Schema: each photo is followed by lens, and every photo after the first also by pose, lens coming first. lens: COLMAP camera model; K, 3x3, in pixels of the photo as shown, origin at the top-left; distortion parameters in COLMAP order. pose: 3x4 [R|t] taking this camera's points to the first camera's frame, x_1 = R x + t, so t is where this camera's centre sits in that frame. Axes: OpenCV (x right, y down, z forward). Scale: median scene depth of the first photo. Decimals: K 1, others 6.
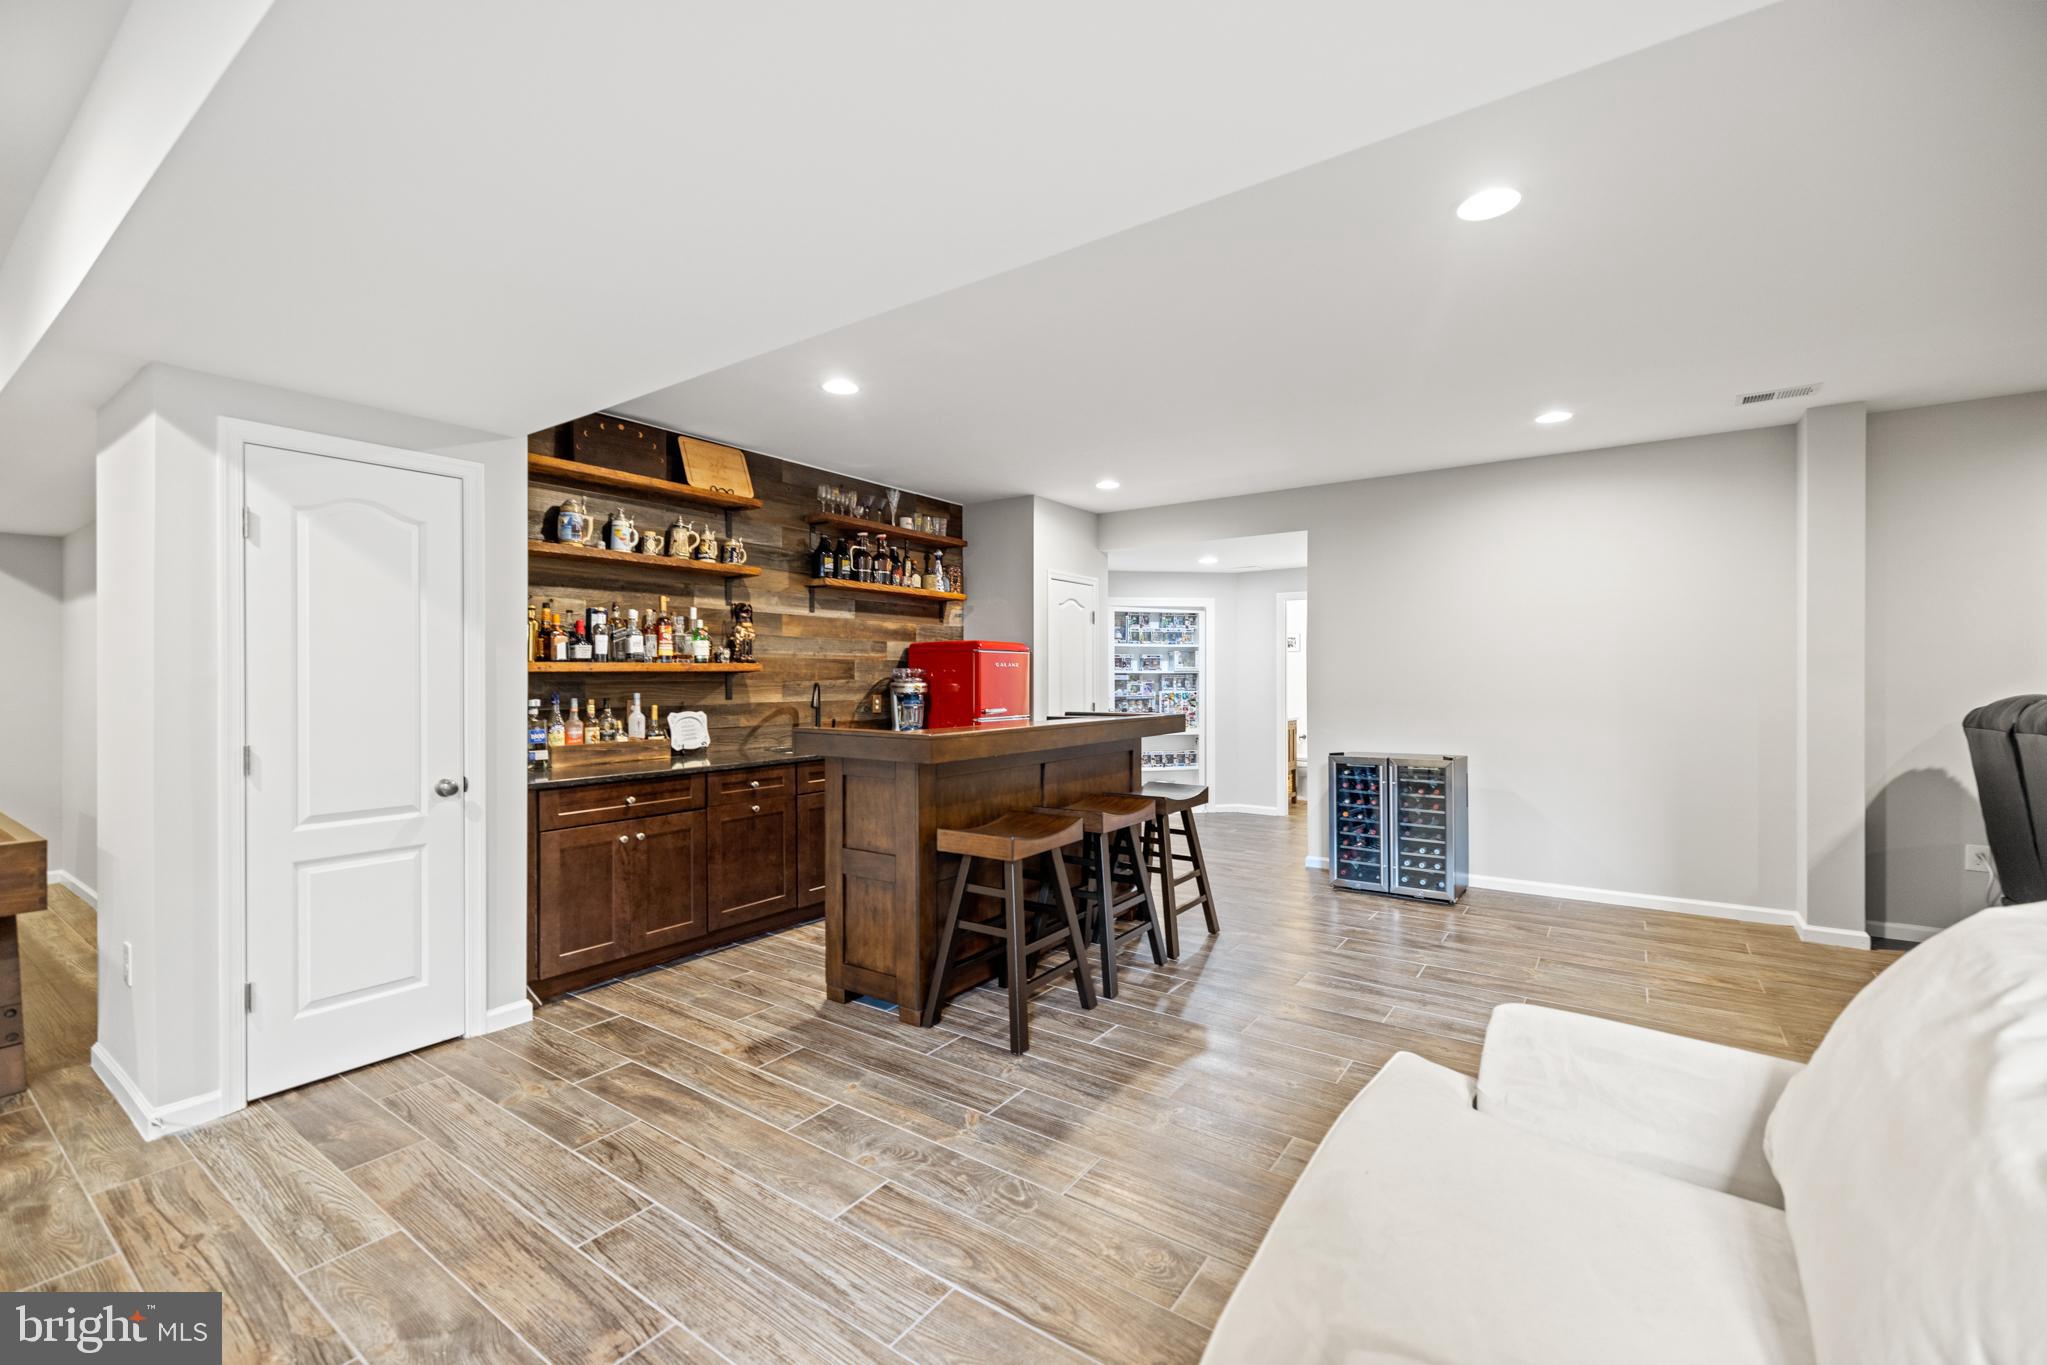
lens RADIAL K [[870.0, 0, 1019.5], [0, 870.0, 666.2], [0, 0, 1]] dist [0.001296, 0.000890]
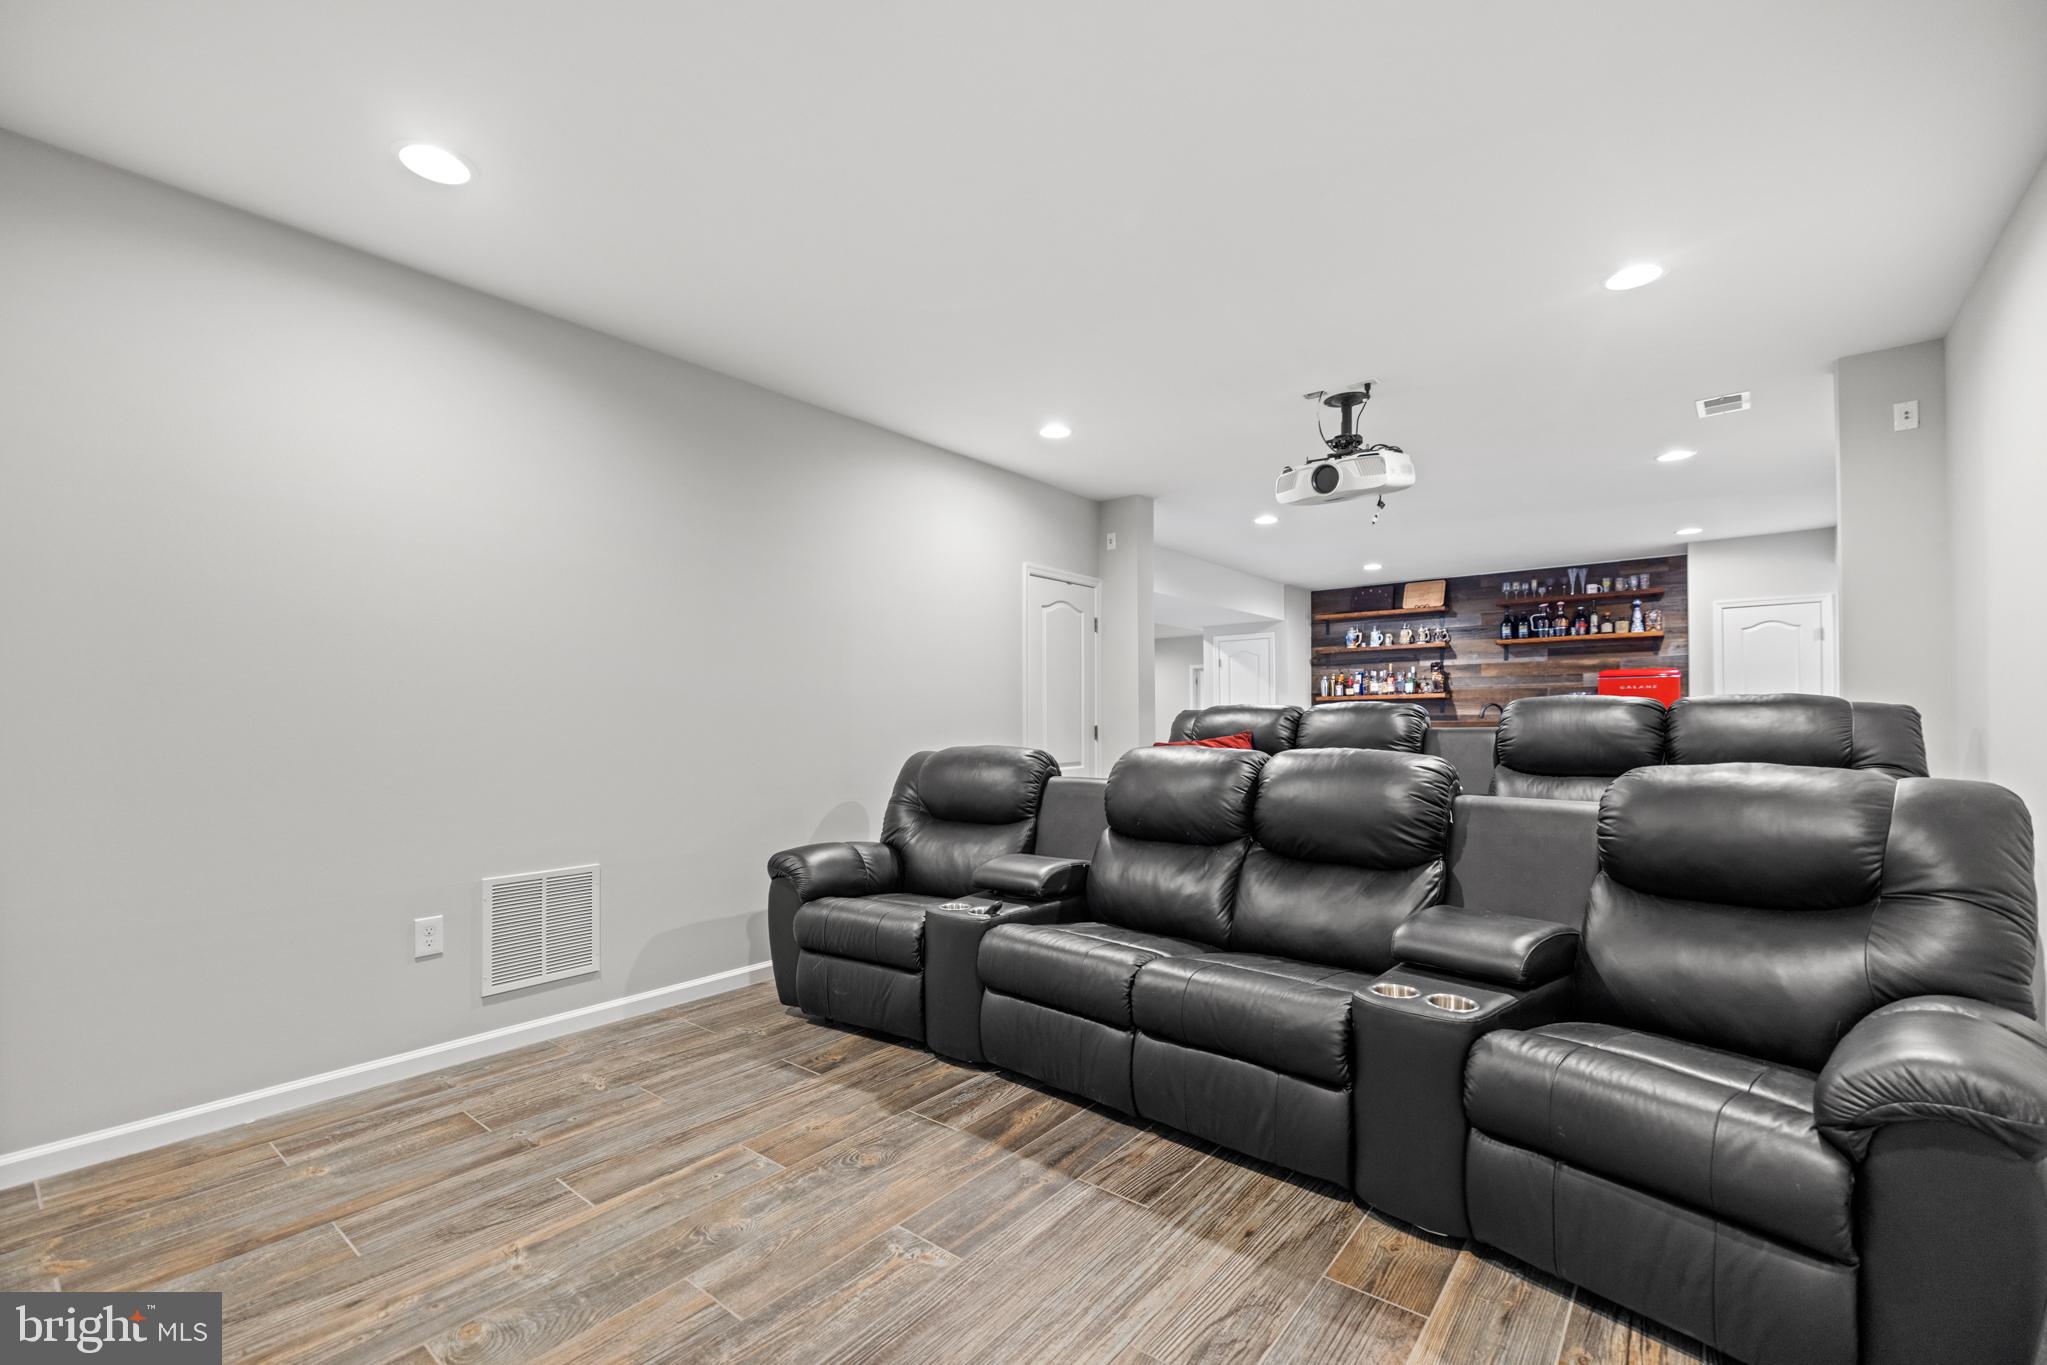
lens RADIAL K [[870.0, 0, 1026.7], [0, 870.0, 717.4], [0, 0, 1]] dist [0.001296, 0.000890]
pose [[-0.067685, -0.002422, -0.997704, 1.812665], [0.017043, 0.999848, -0.003583, 0.044497], [0.997561, -0.017246, -0.067633, 0.255928]]
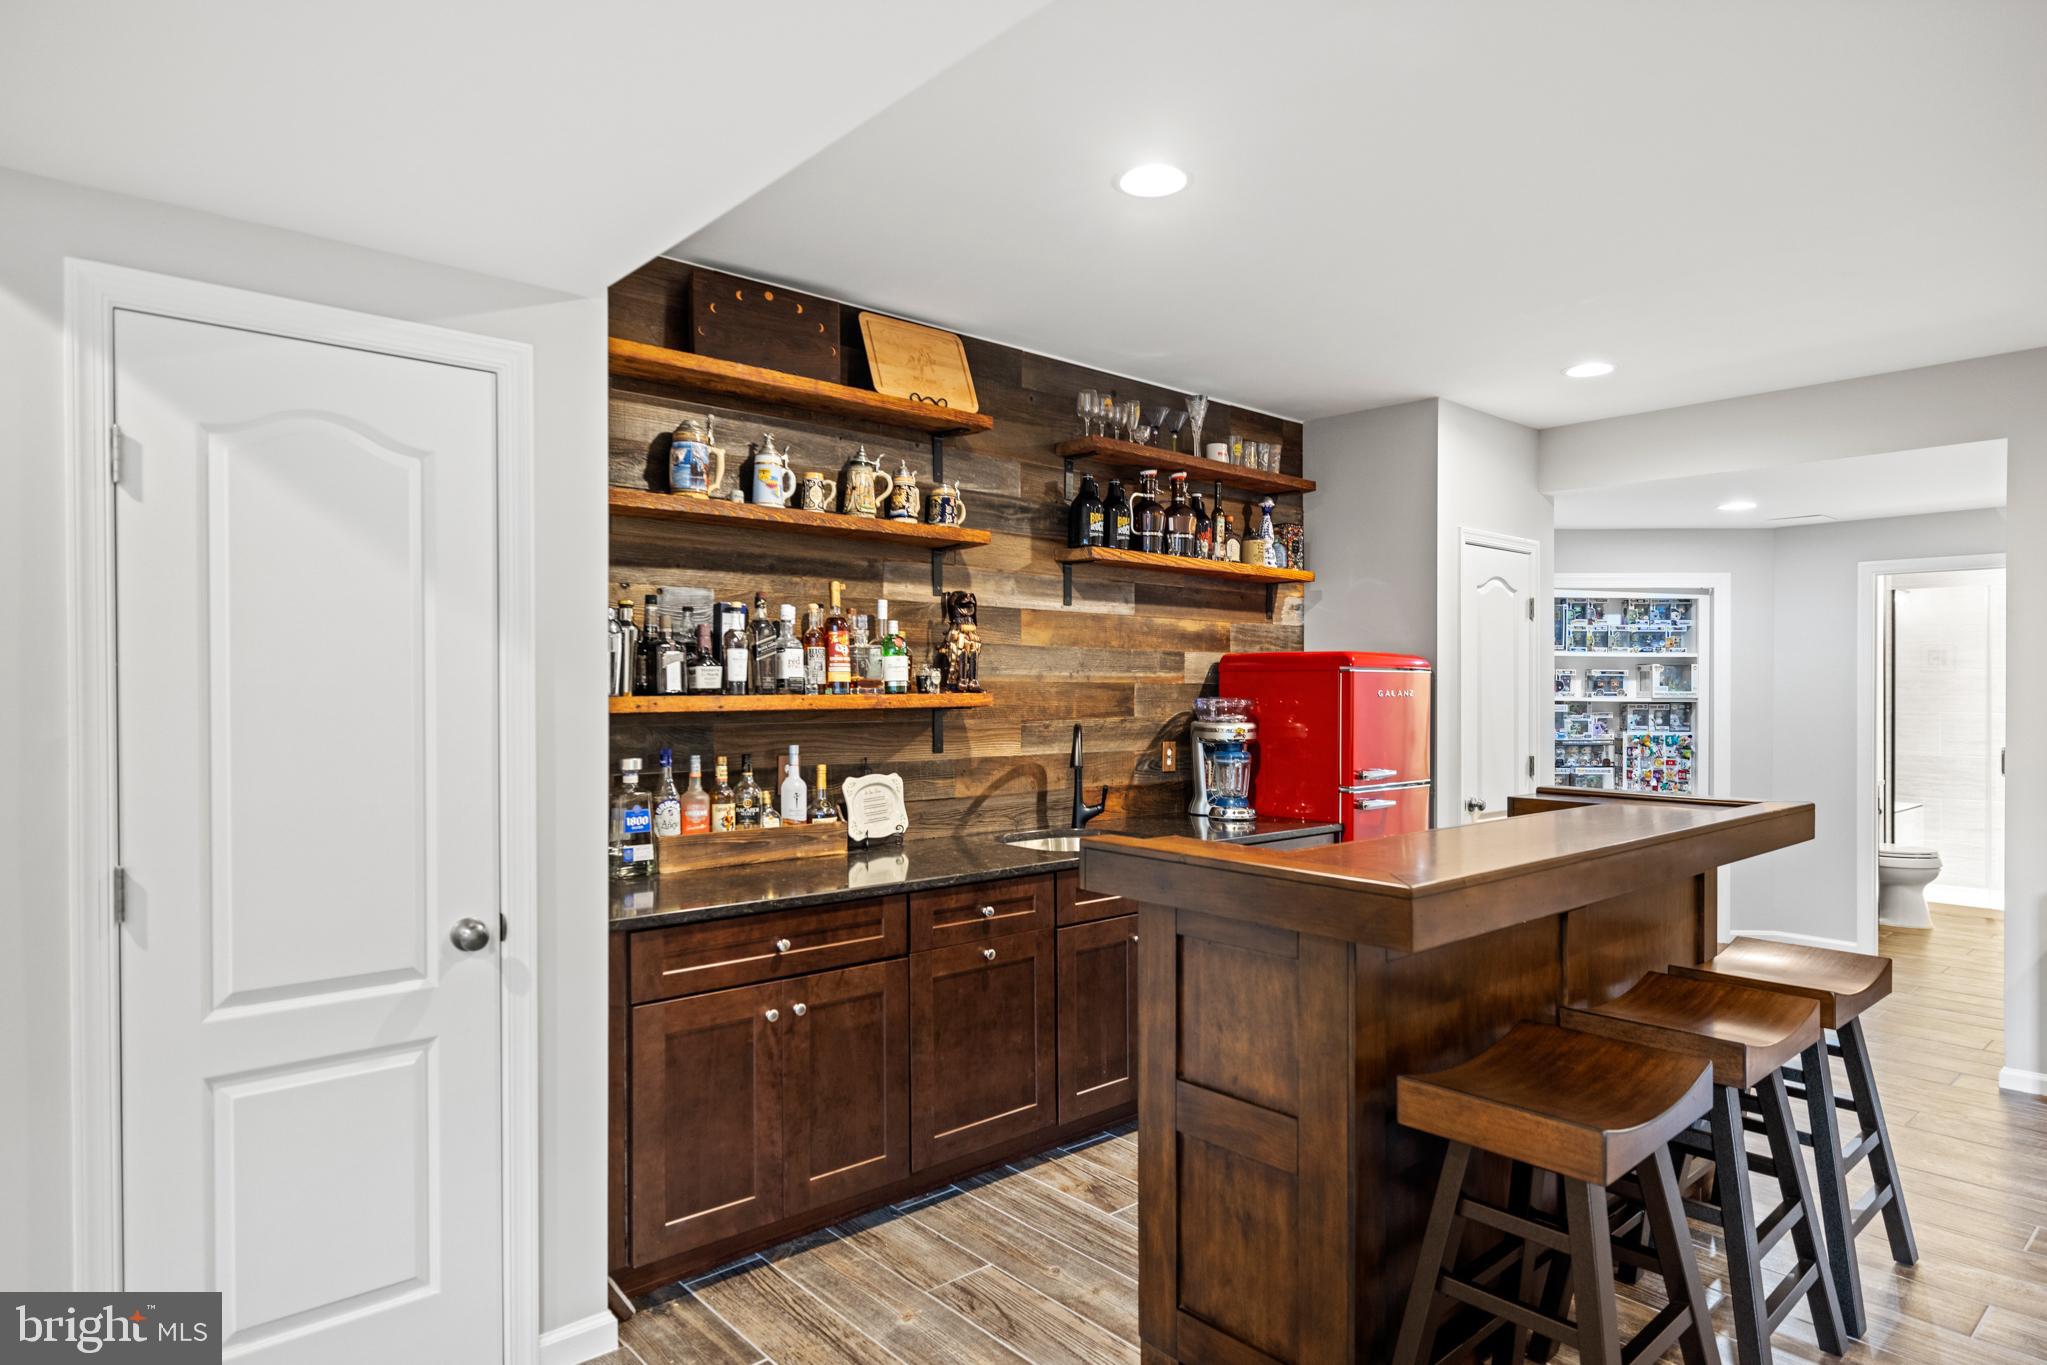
lens RADIAL K [[1190.9, 0, 1042.0], [0, 1190.9, 696.2], [0, 0, 1]] dist [0.000789, 0.002338]
pose [[0.977783, 0.007166, -0.209498, -0.103834], [-0.003071, 0.999798, 0.019865, -0.019302], [0.209598, -0.018780, 0.977607, 0.241016]]
